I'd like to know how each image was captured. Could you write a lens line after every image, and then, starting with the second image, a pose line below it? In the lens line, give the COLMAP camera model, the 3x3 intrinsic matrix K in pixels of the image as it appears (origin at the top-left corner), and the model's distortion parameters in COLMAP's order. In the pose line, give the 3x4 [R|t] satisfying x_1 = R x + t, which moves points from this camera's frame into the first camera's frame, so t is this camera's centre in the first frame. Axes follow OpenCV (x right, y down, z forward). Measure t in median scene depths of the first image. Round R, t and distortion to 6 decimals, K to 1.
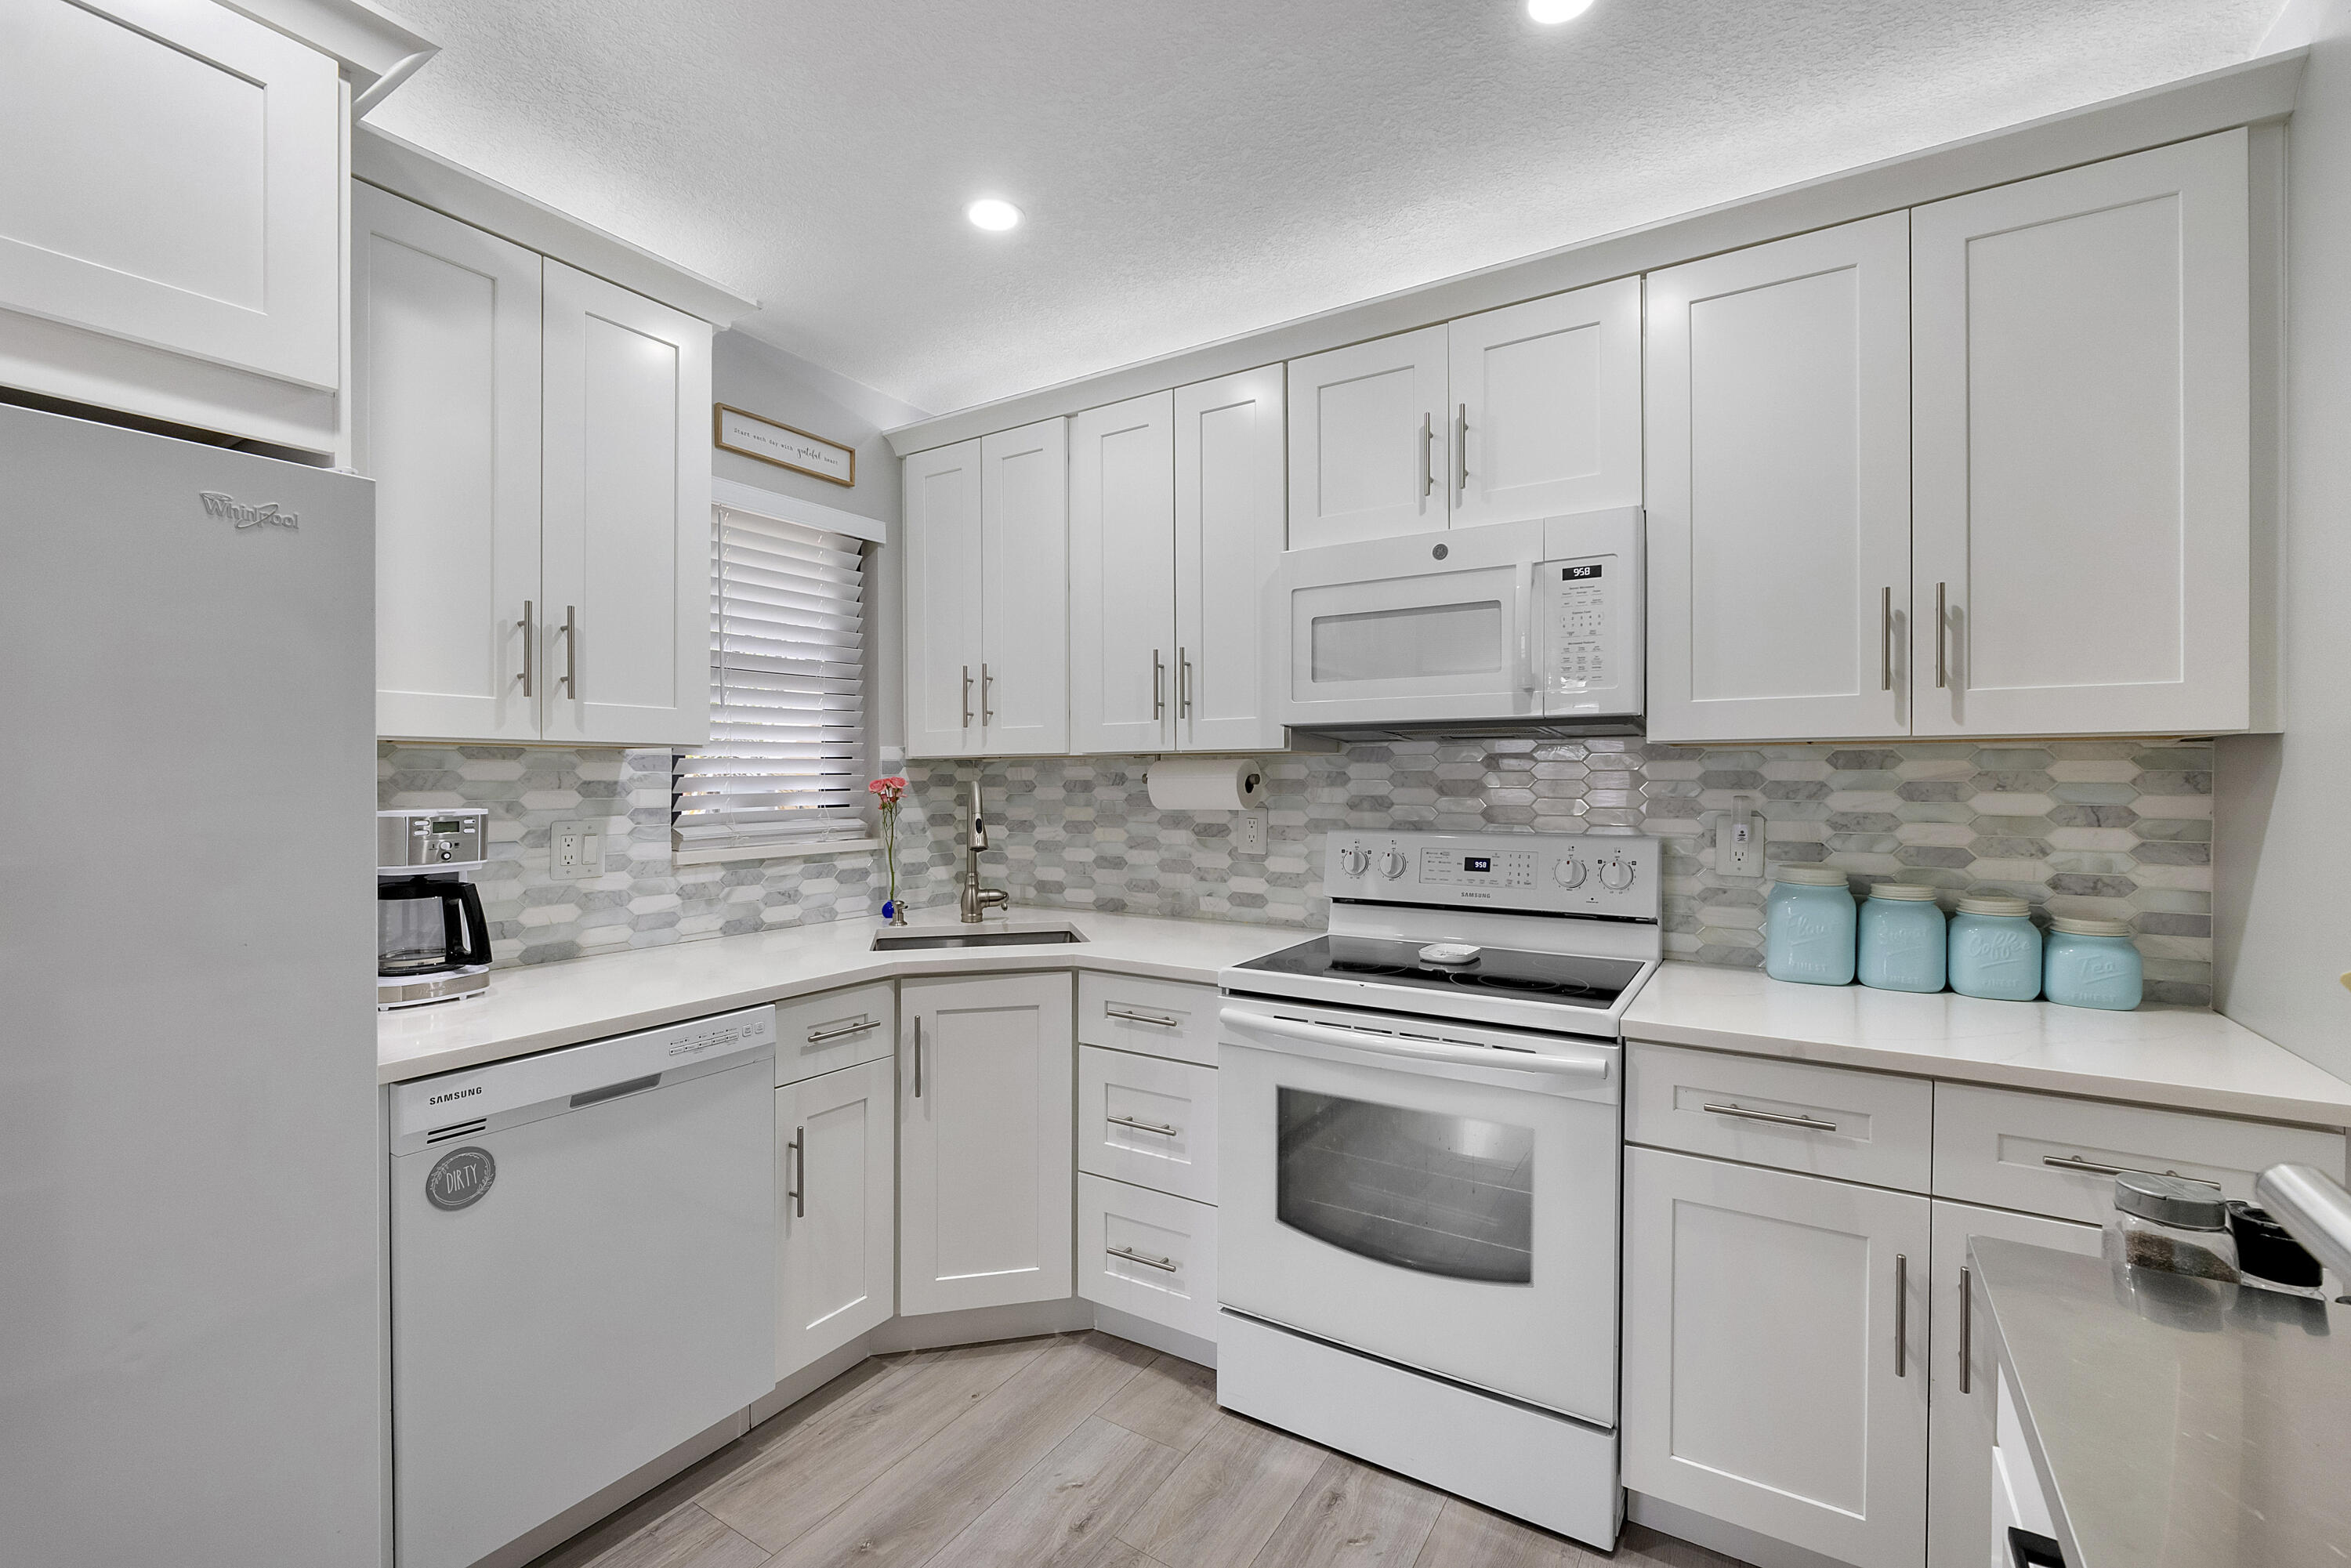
lens RADIAL K [[1002.7, 0, 1199.7], [0, 1002.7, 783.7], [0, 0, 1]] dist [-0.007915, 0.000849]
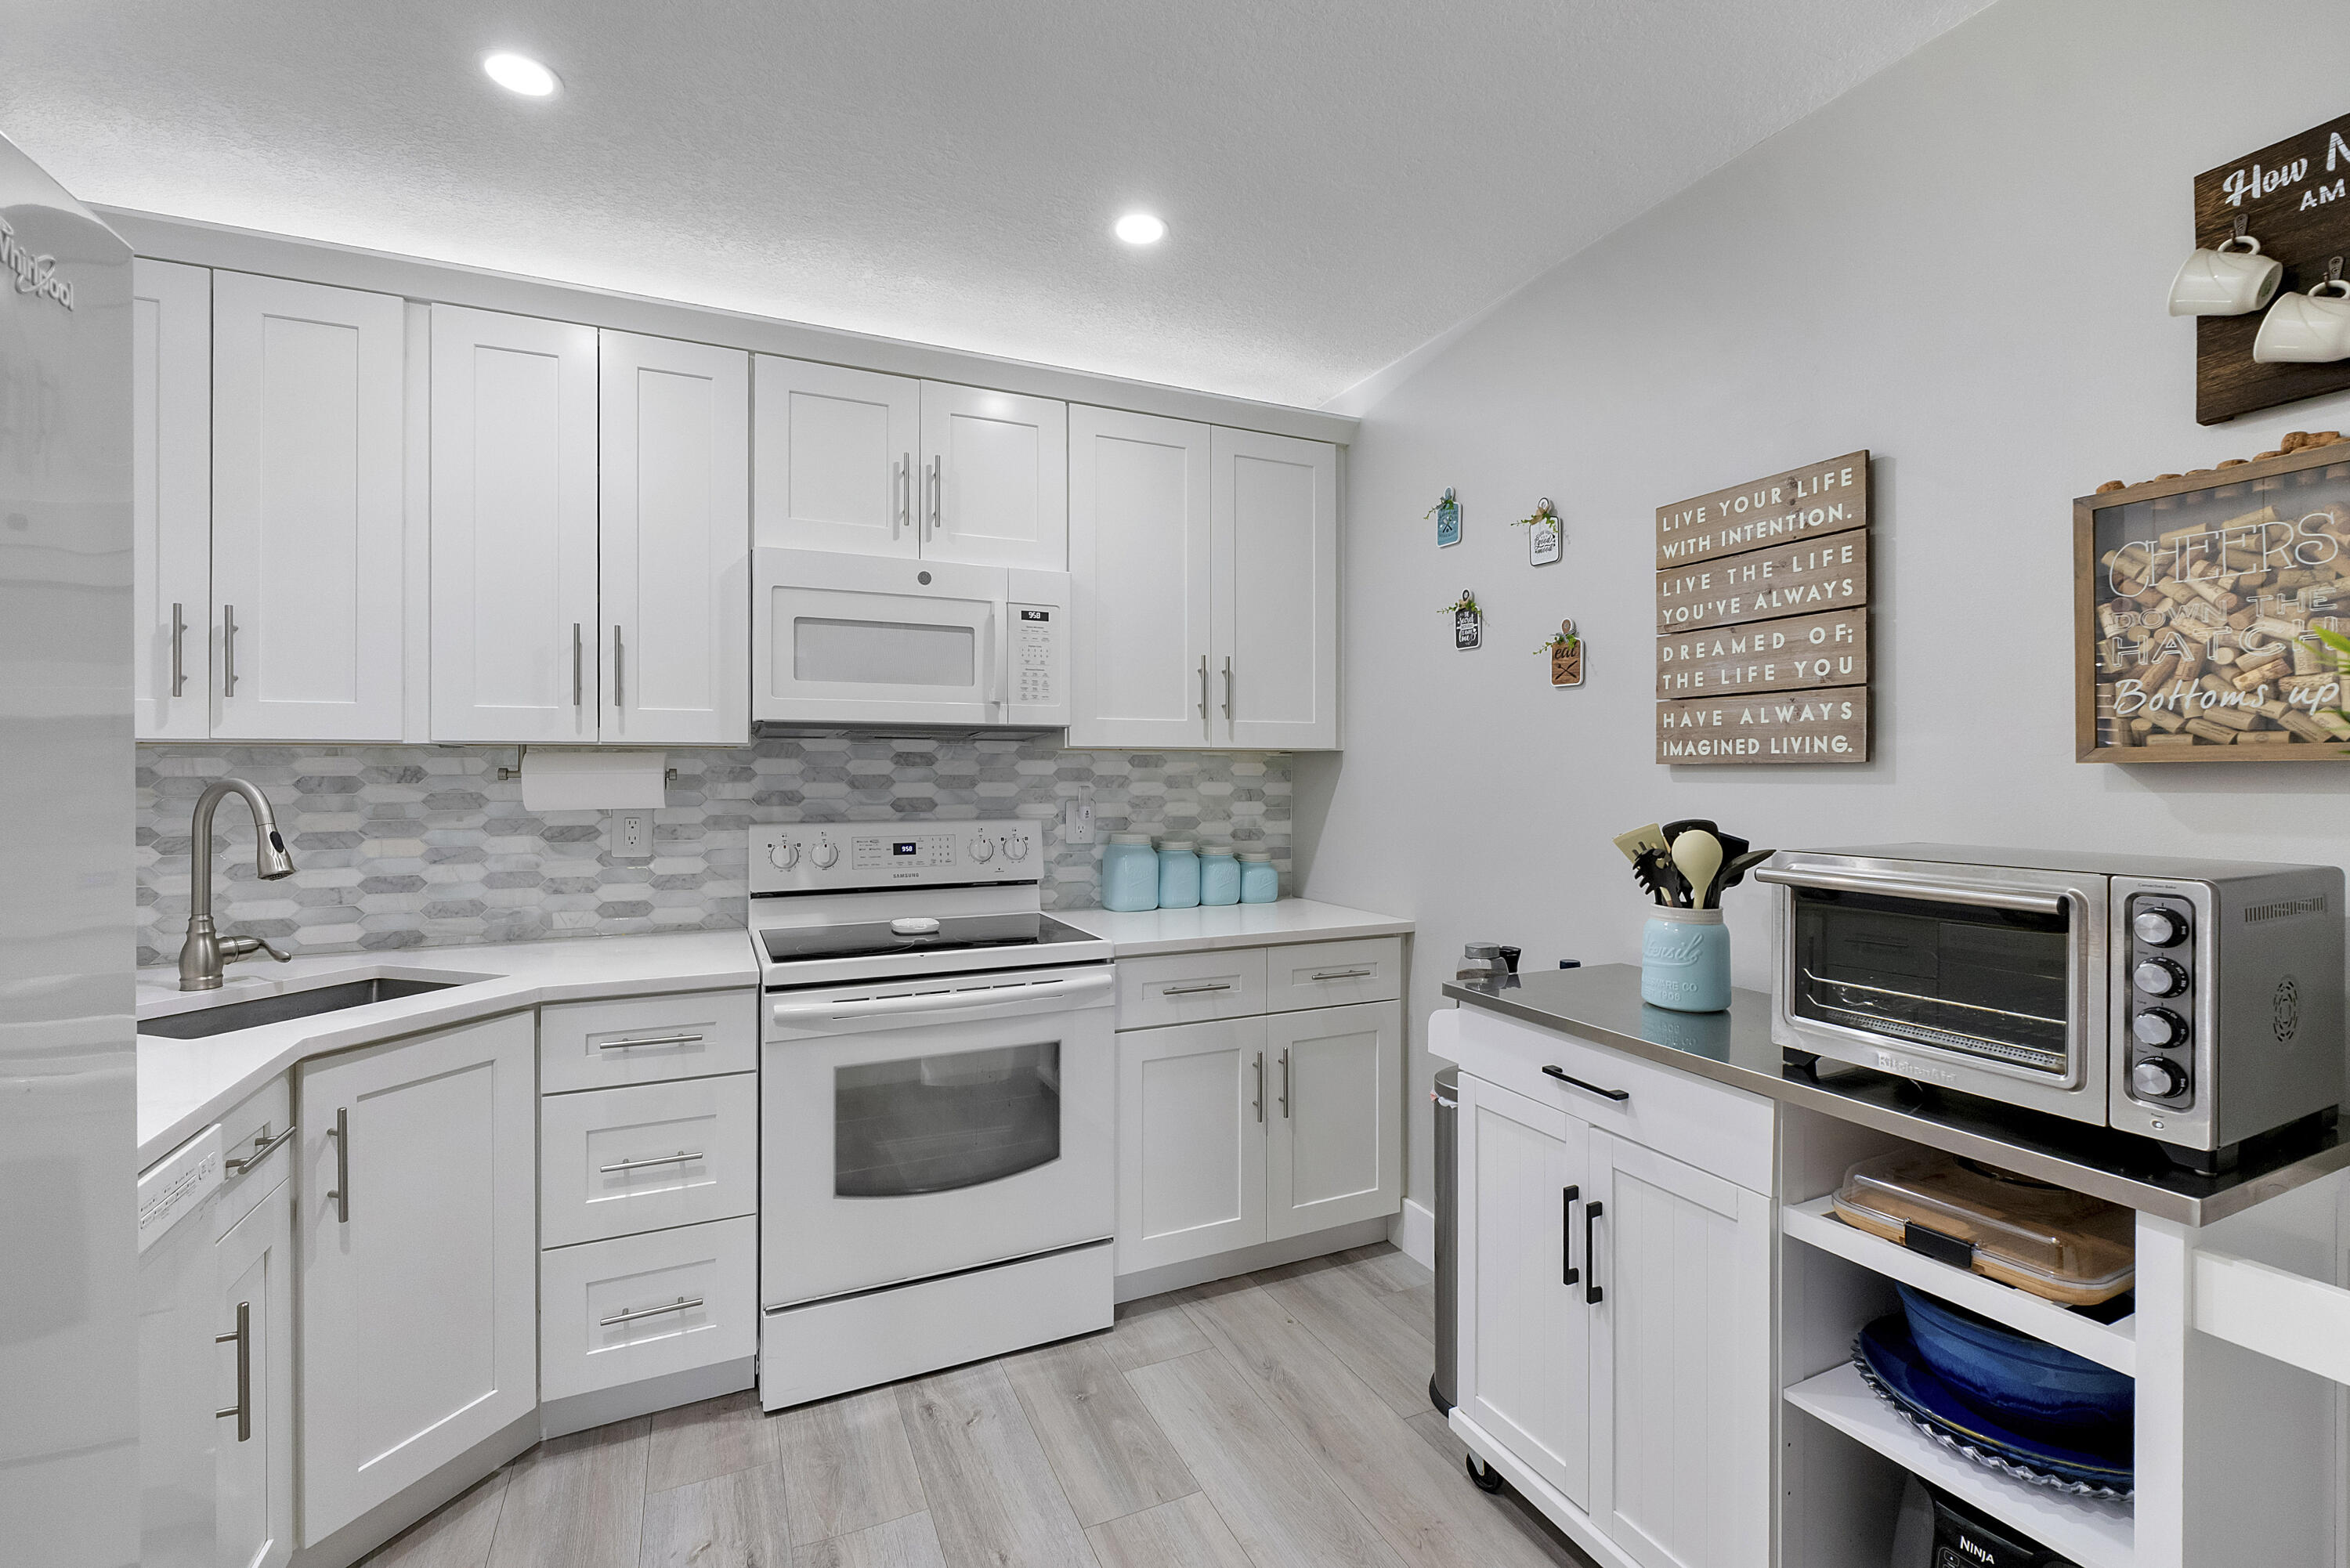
lens RADIAL K [[1002.2, 0, 1193.4], [0, 1002.2, 772.8], [0, 0, 1]] dist [-0.007915, 0.000849]
pose [[0.542550, -0.000079, 0.840024, -0.568884], [0.004334, 0.999987, -0.002706, -0.001910], [-0.840013, 0.005109, 0.542543, 0.111289]]
